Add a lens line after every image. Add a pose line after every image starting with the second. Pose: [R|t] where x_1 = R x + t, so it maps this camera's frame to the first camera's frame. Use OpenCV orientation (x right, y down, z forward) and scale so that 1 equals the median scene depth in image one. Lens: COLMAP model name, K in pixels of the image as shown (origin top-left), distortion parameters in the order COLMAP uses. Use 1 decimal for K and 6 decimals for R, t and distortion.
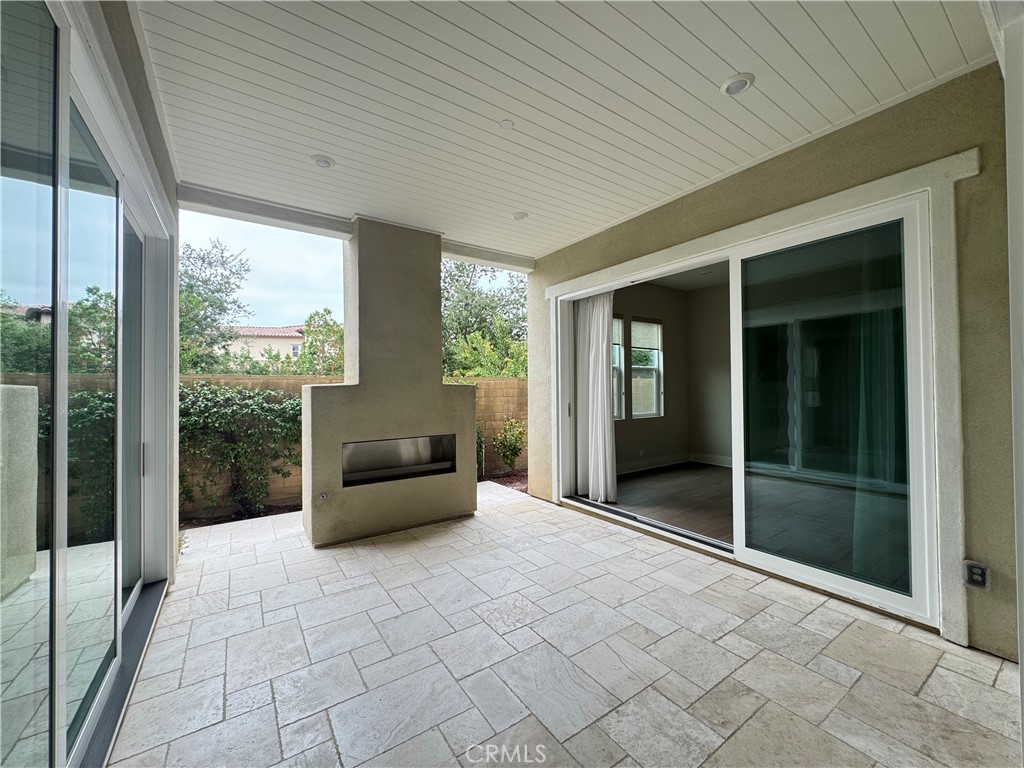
lens RADIAL K [[408.8, 0, 512.7], [0, 408.8, 384.5], [0, 0, 1]] dist [0.000256, 0.000426]
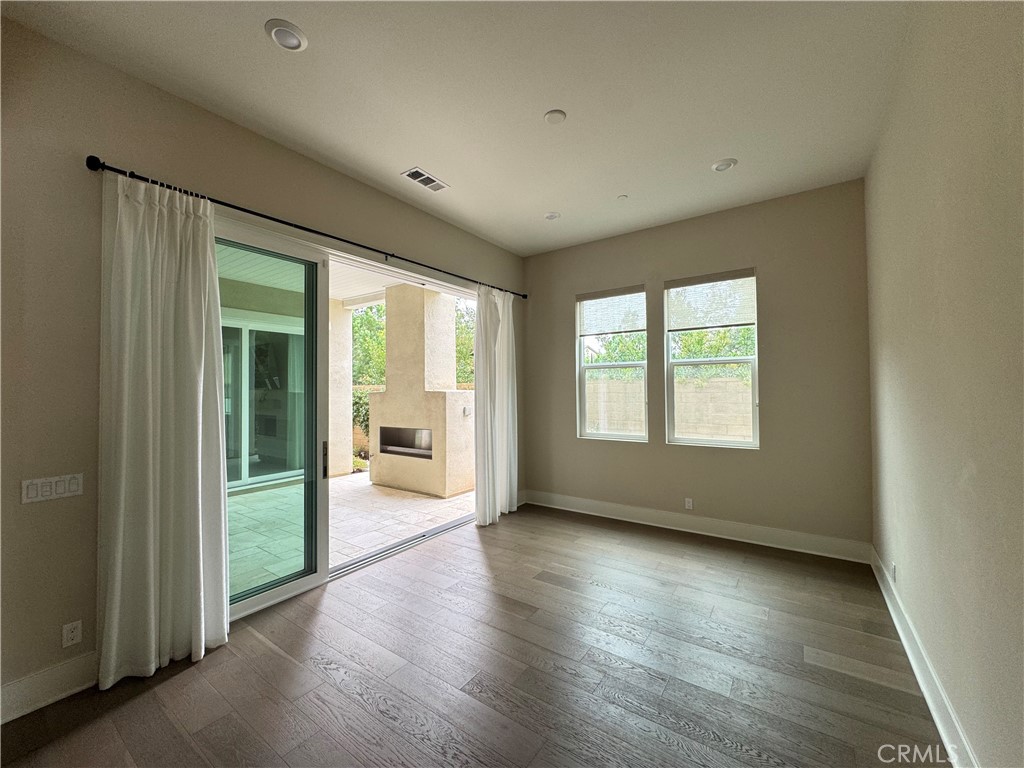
lens RADIAL K [[408.8, 0, 510.4], [0, 408.8, 383.5], [0, 0, 1]] dist [0.000256, 0.000426]
pose [[0.349533, -0.010983, -0.936860, 1.231596], [0.009041, 0.999924, -0.008349, -0.009066], [0.936880, -0.005552, 0.349606, 0.851699]]
